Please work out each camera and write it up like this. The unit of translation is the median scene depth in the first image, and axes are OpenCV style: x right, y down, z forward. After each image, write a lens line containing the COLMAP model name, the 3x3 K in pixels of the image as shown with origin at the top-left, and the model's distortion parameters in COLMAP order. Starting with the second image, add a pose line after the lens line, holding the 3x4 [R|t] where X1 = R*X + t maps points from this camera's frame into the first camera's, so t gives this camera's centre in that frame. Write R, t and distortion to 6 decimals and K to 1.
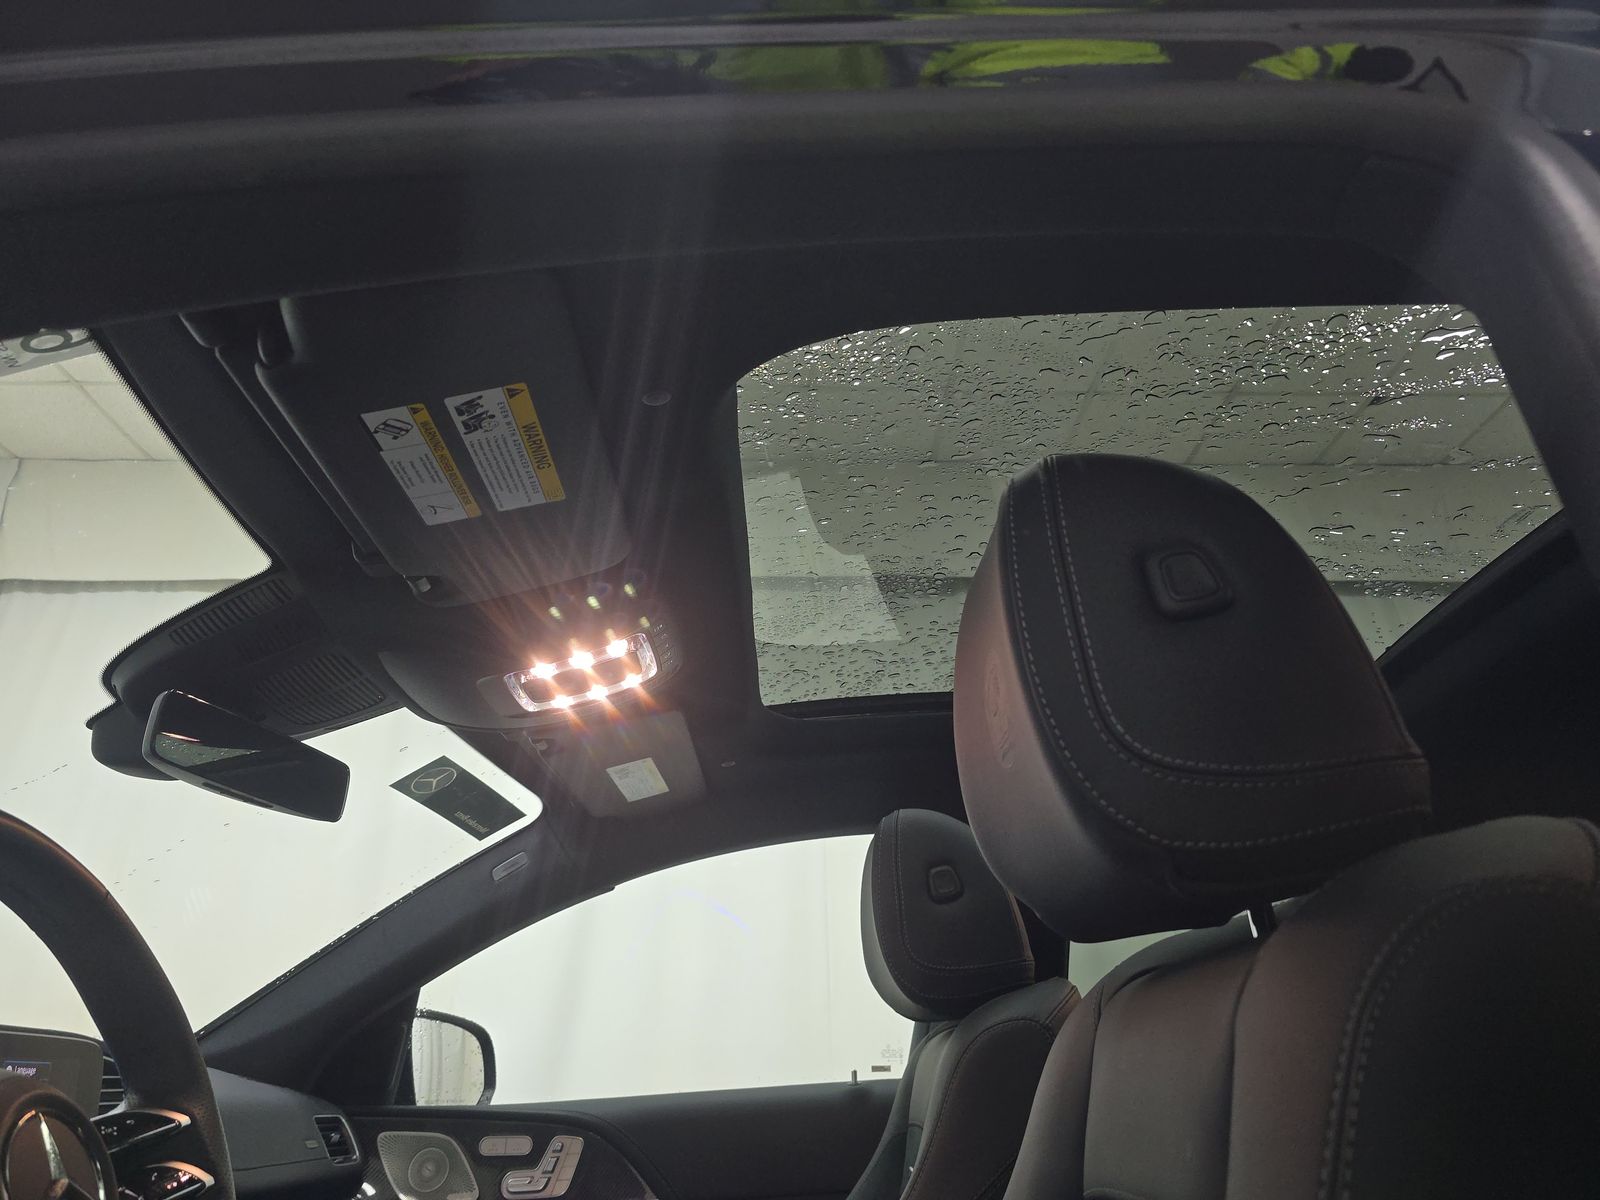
lens RADIAL K [[1071.7, 0, 803.1], [0, 1071.7, 599.2], [0, 0, 1]] dist [0.007723, -0.002754]
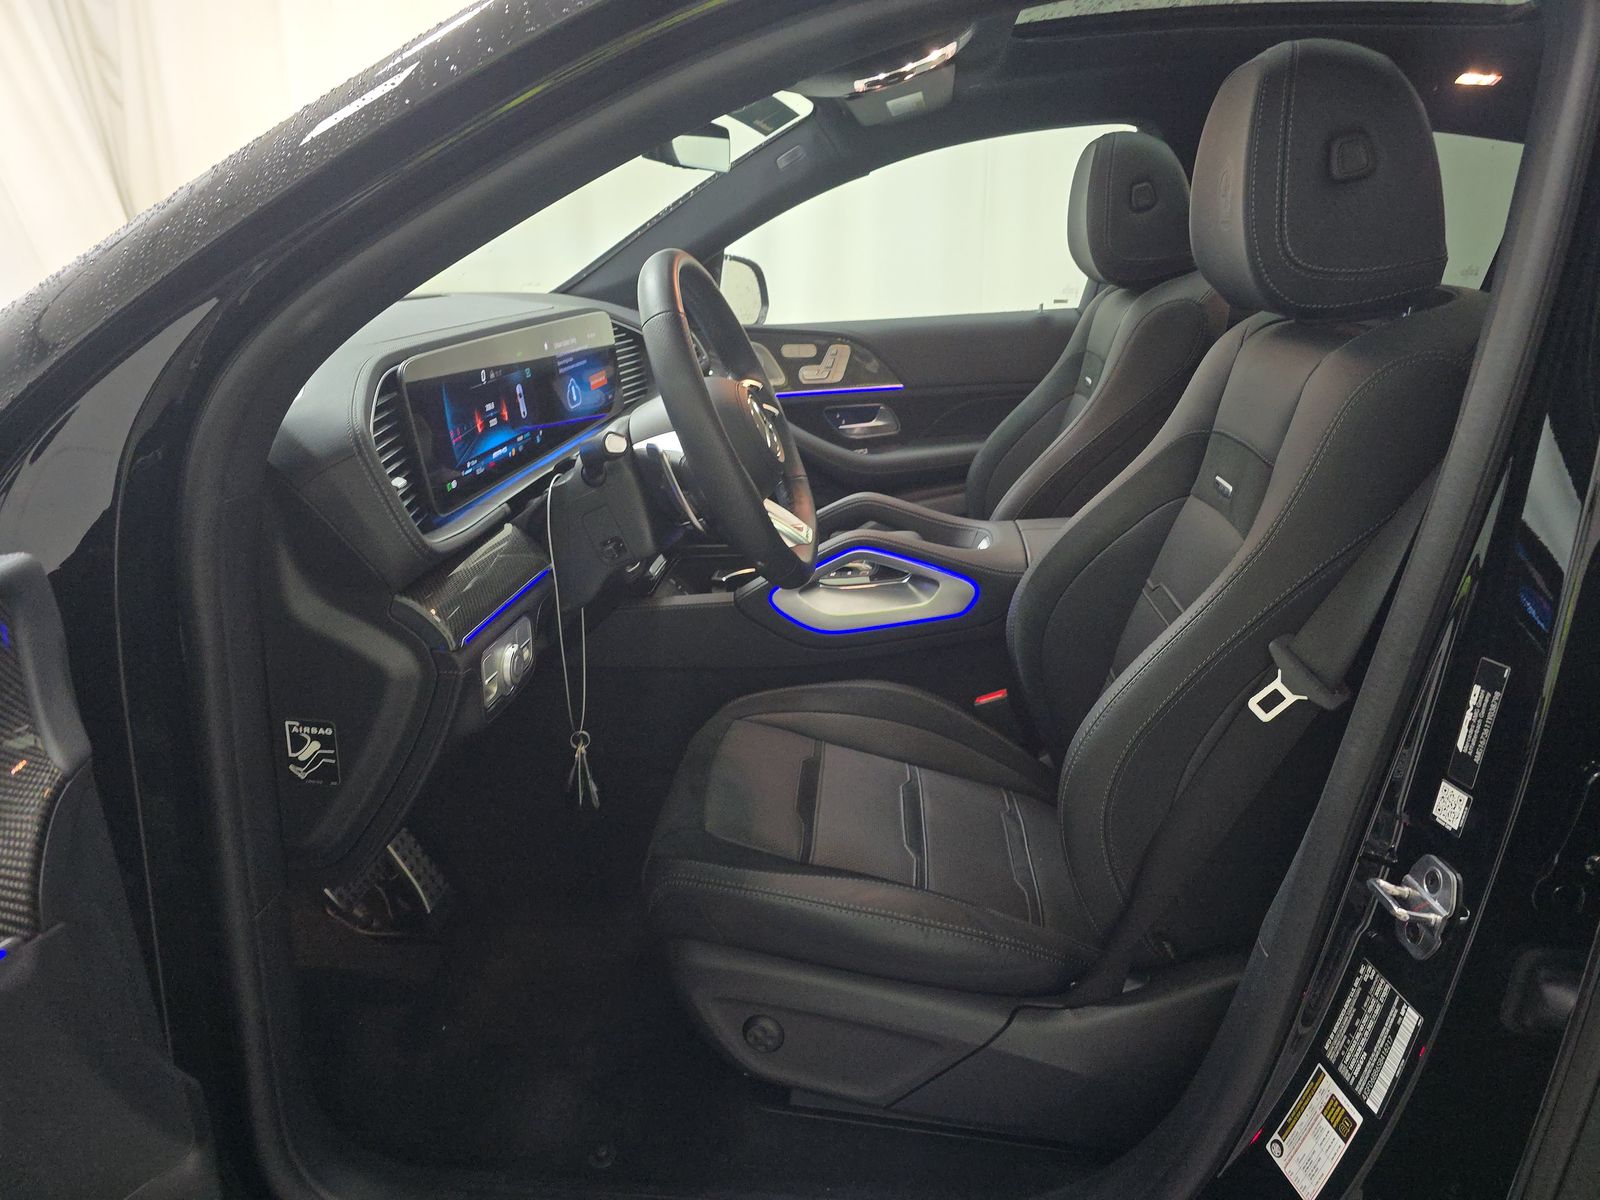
lens RADIAL K [[1071.7, 0, 800.7], [0, 1071.7, 597.6], [0, 0, 1]] dist [0.007723, -0.002754]
pose [[0.994700, 0.038183, -0.095465, -0.120014], [0.037530, 0.729589, 0.682856, -0.247545], [0.095723, -0.682819, 0.724289, -0.295212]]
